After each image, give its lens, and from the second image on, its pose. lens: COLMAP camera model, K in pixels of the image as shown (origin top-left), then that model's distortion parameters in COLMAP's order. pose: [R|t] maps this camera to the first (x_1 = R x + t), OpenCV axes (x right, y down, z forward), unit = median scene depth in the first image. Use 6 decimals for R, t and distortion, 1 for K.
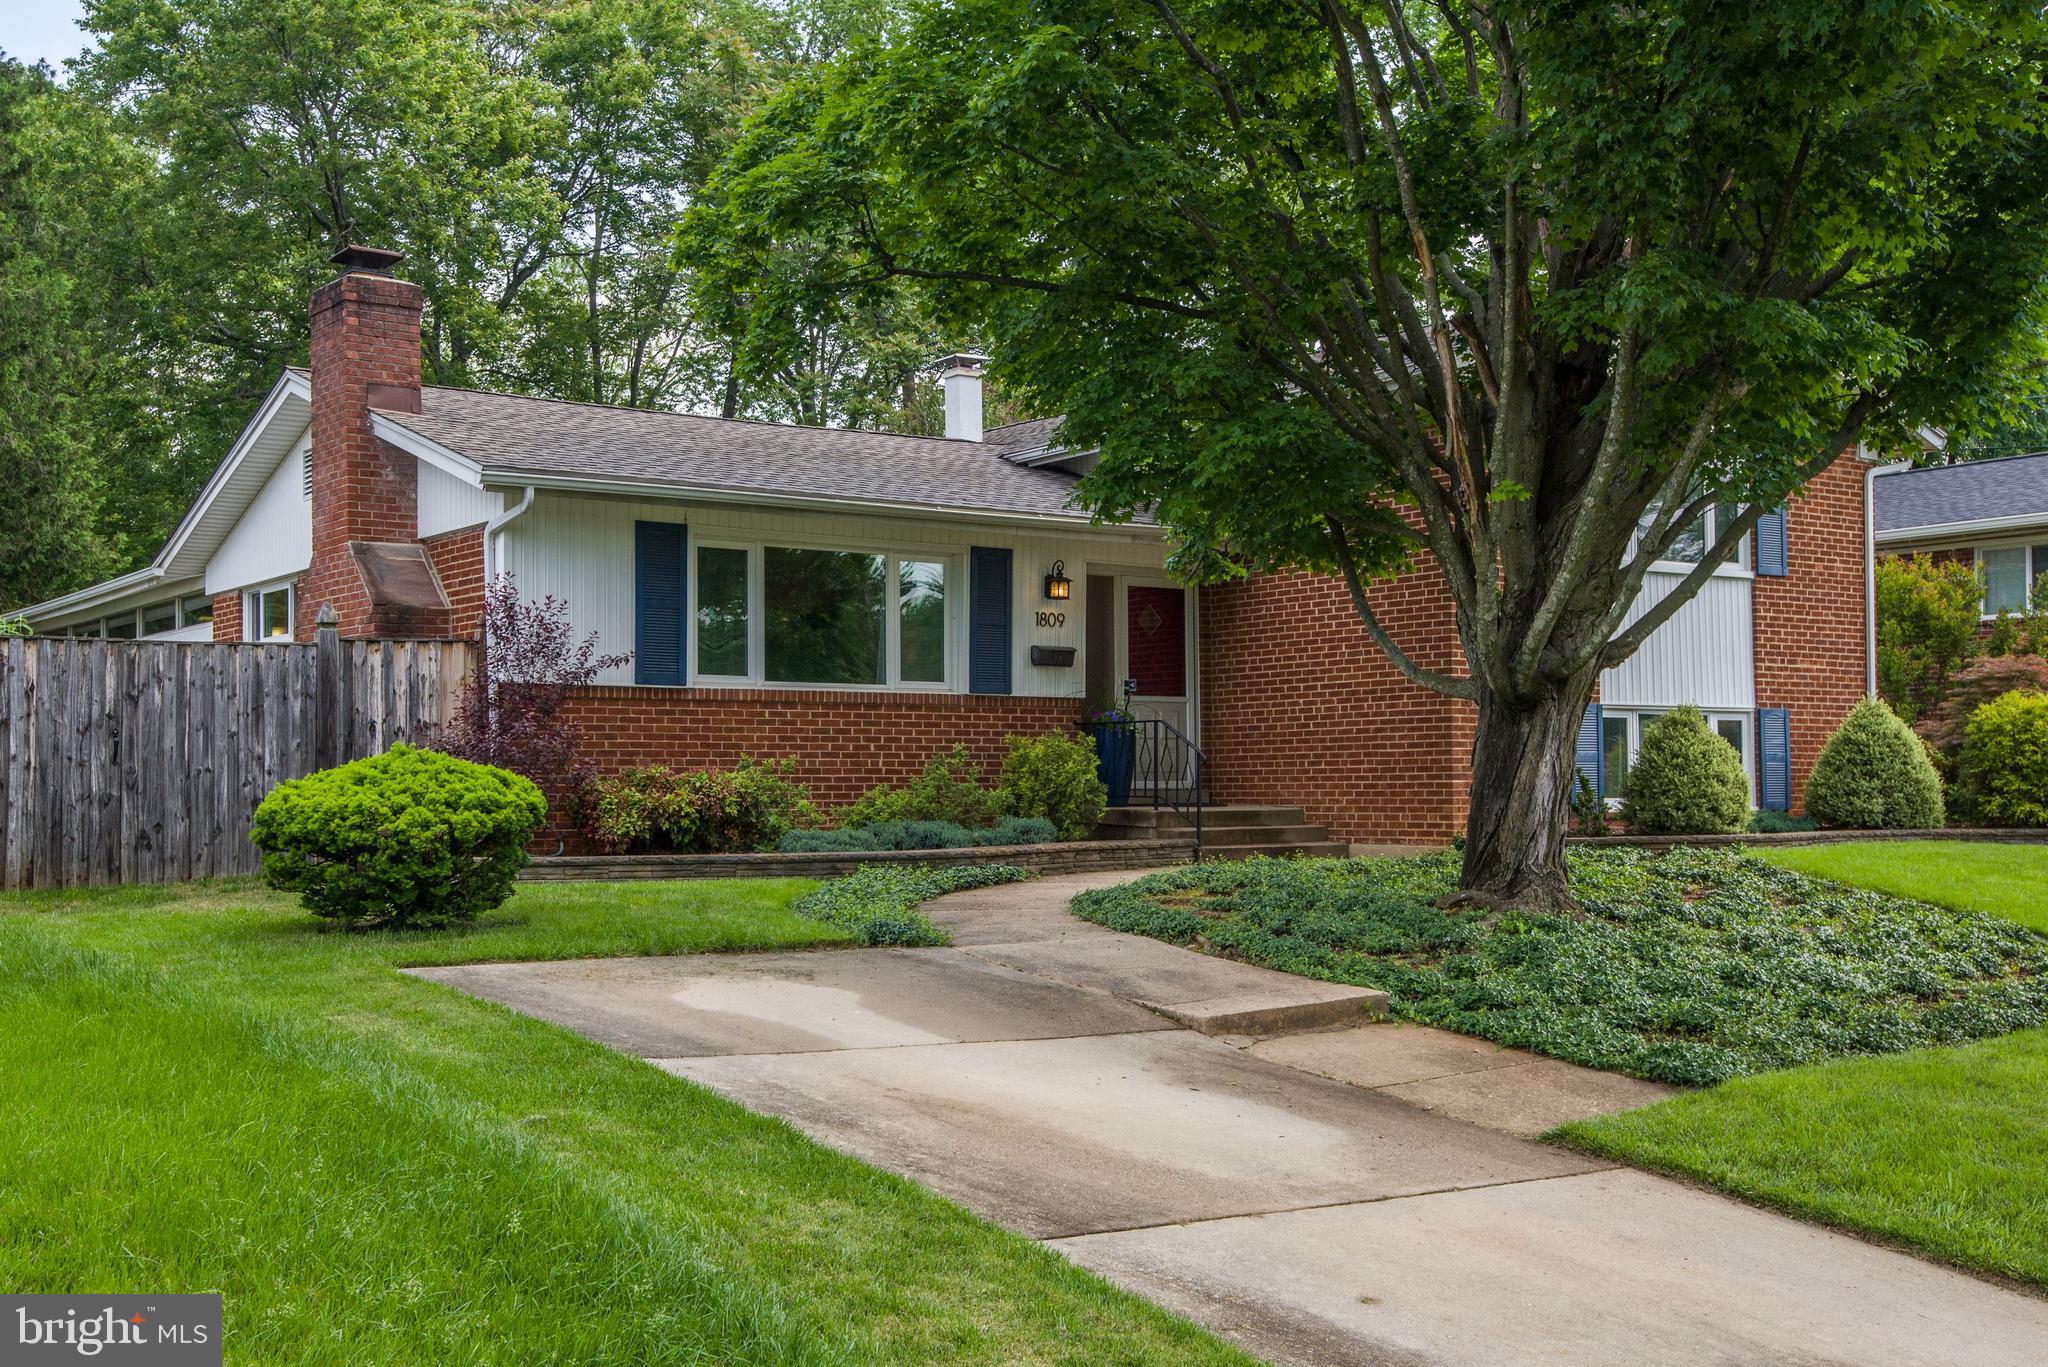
lens RADIAL K [[2334.6, 0, 1024.0], [0, 2334.6, 683.5], [0, 0, 1]] dist [-0.000309, 0.000048]
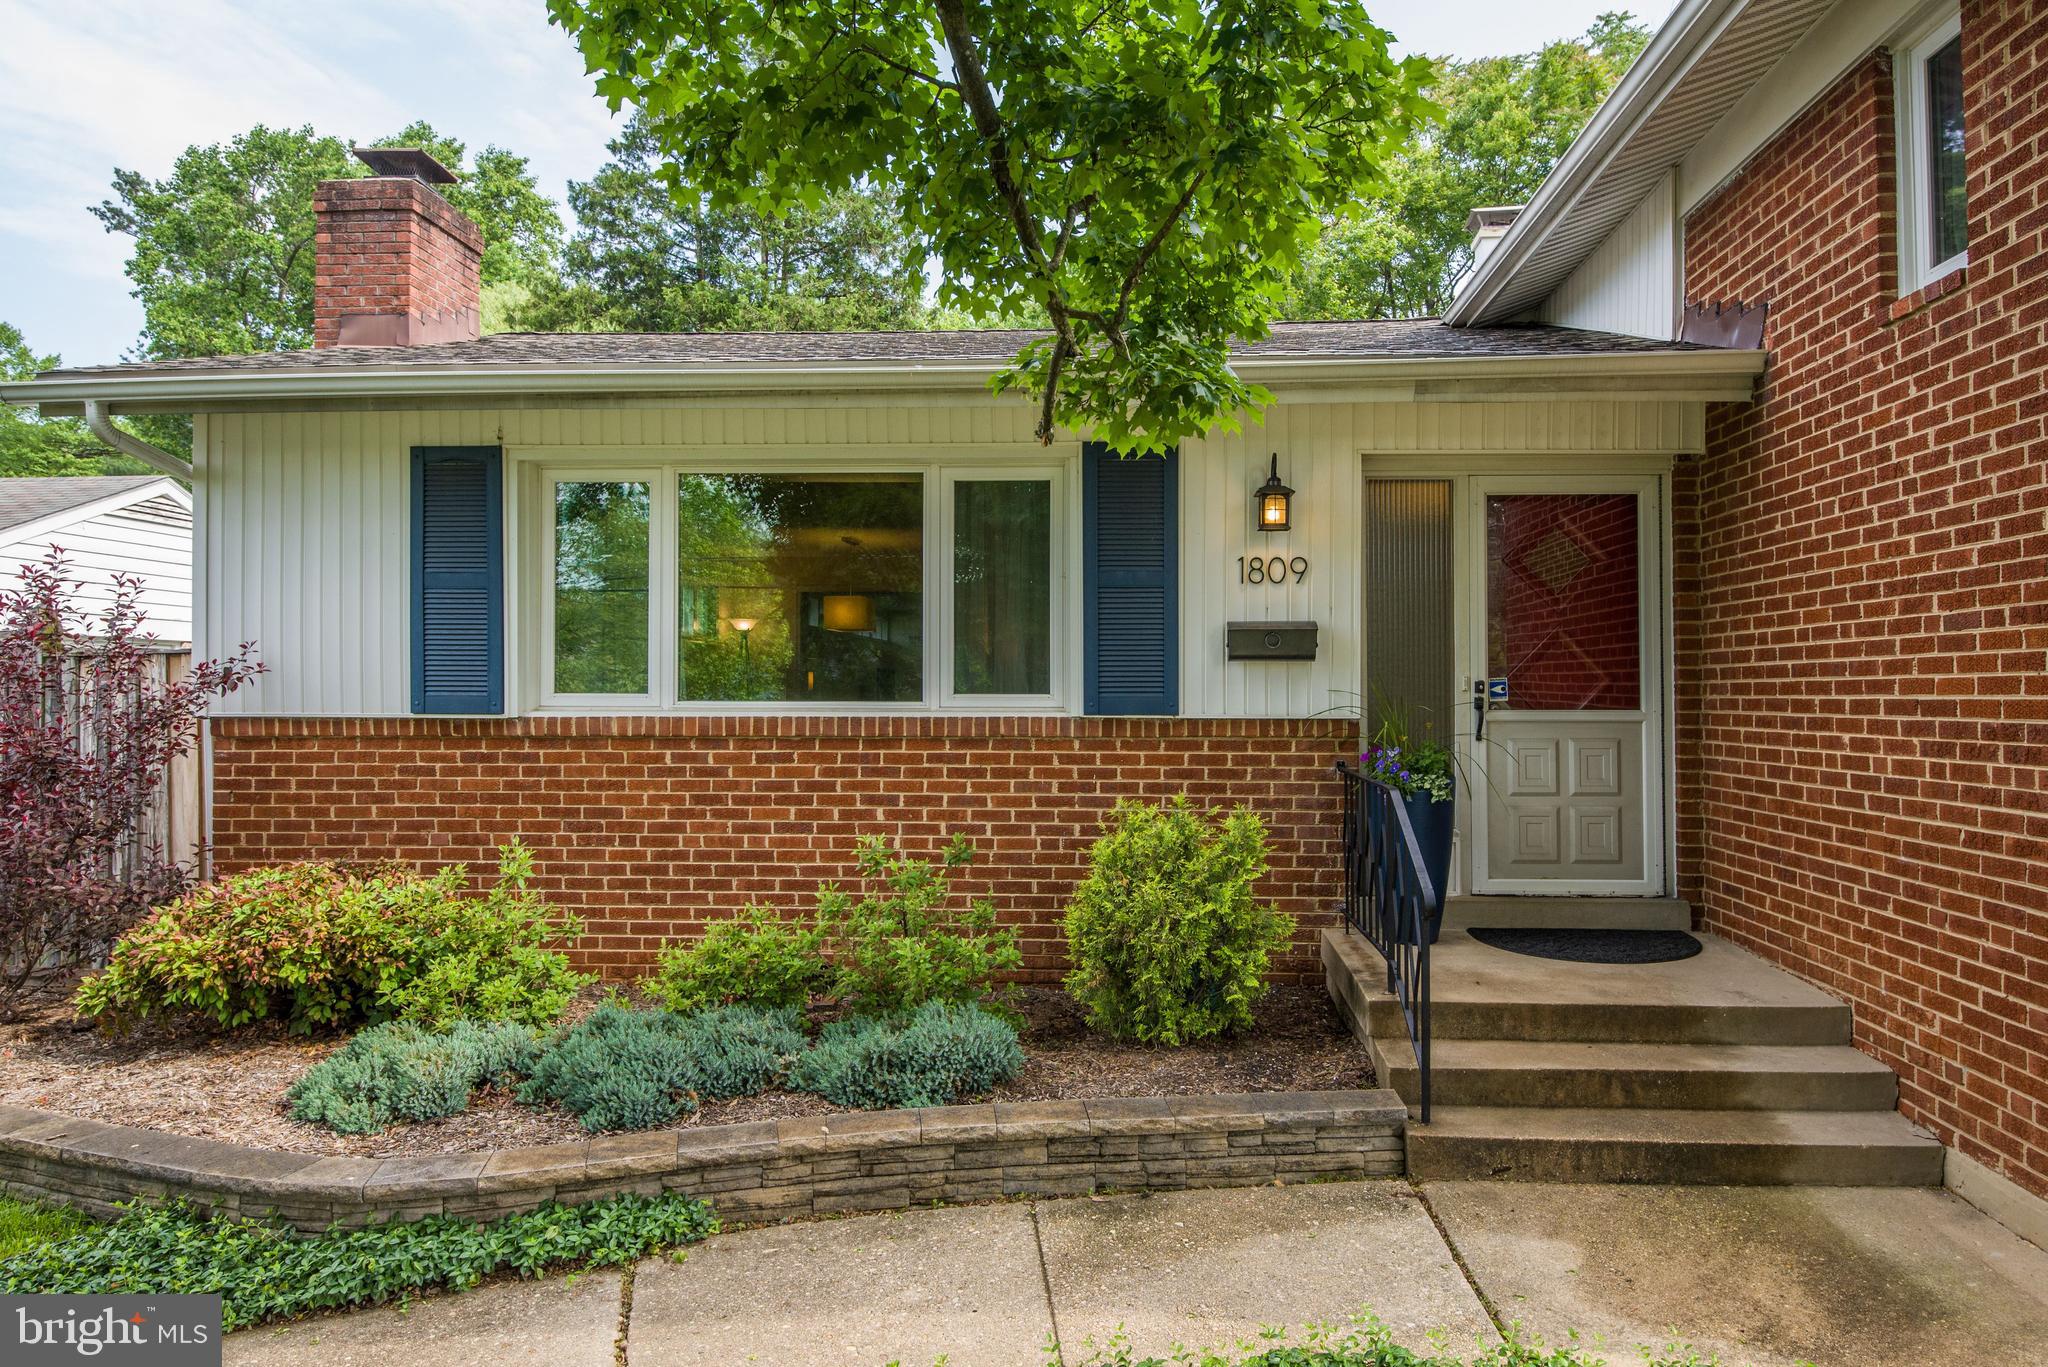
lens RADIAL K [[1331.9, 0, 1024.0], [0, 1331.9, 683.5], [0, 0, 1]] dist [0.006072, 0.000532]
pose [[0.766231, 0.002788, -0.642559, 0.163458], [0.025642, 0.999061, 0.034912, -0.014206], [0.642053, -0.043227, 0.765440, 0.751817]]
